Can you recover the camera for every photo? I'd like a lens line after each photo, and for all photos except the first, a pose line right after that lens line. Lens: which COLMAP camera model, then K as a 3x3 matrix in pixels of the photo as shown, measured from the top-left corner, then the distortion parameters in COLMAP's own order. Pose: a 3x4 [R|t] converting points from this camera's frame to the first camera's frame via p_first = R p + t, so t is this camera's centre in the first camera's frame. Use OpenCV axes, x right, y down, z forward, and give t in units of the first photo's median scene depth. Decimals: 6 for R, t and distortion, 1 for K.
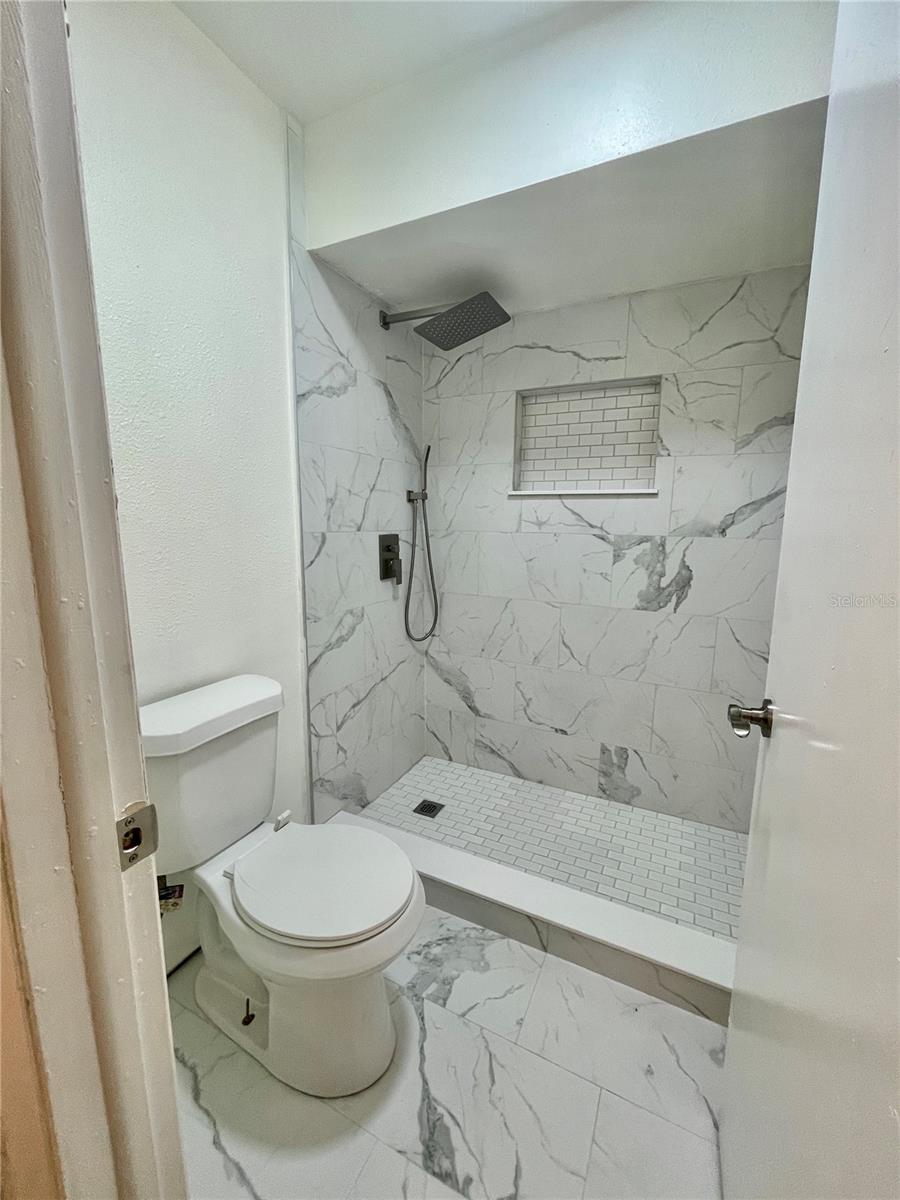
lens RADIAL K [[485.3, 0, 454.1], [0, 485.3, 596.1], [0, 0, 1]] dist [-0.001176, 0.001551]
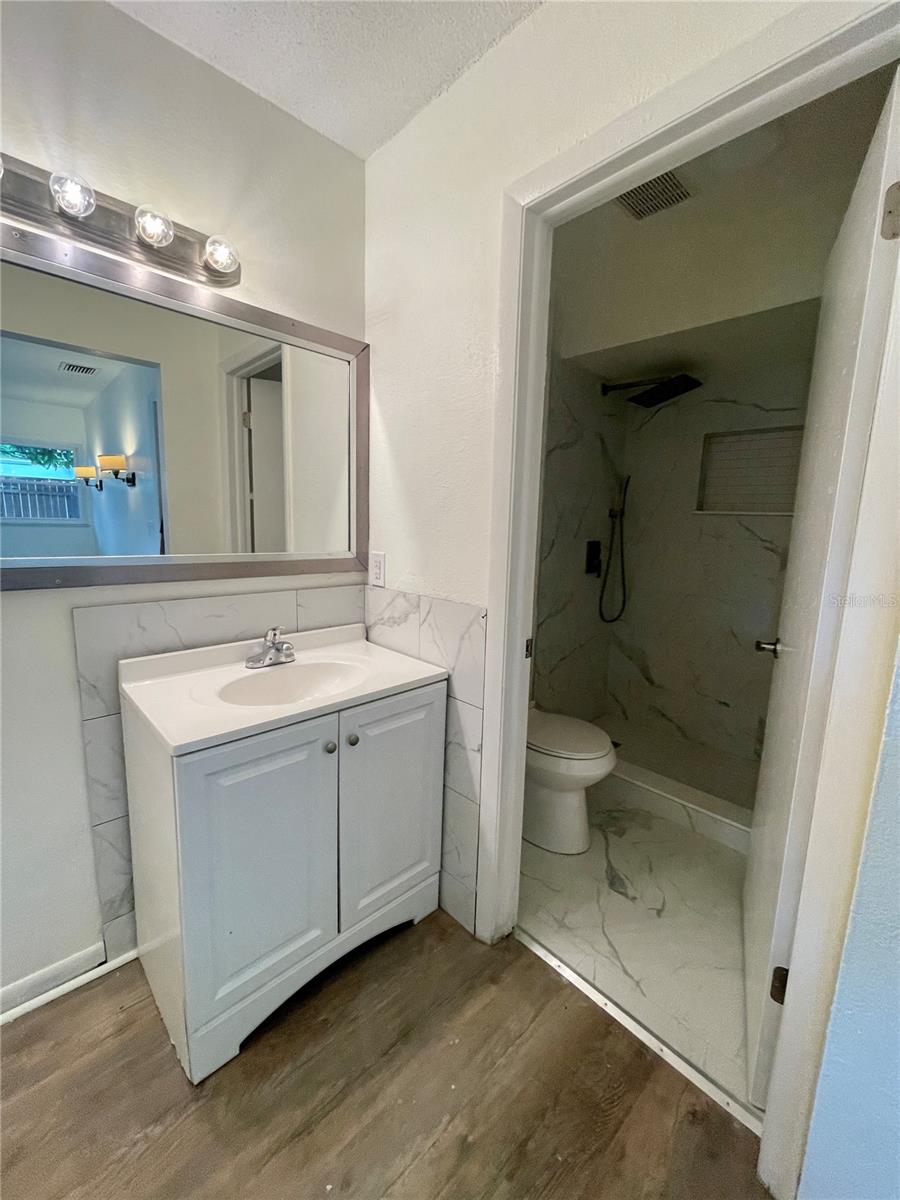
lens RADIAL K [[485.3, 0, 454.1], [0, 485.3, 596.1], [0, 0, 1]] dist [-0.001176, 0.001551]
pose [[0.939341, 0.071254, -0.335502, -0.033458], [-0.073154, 0.997296, 0.006990, 0.047543], [0.335093, 0.017977, 0.942013, -0.420543]]
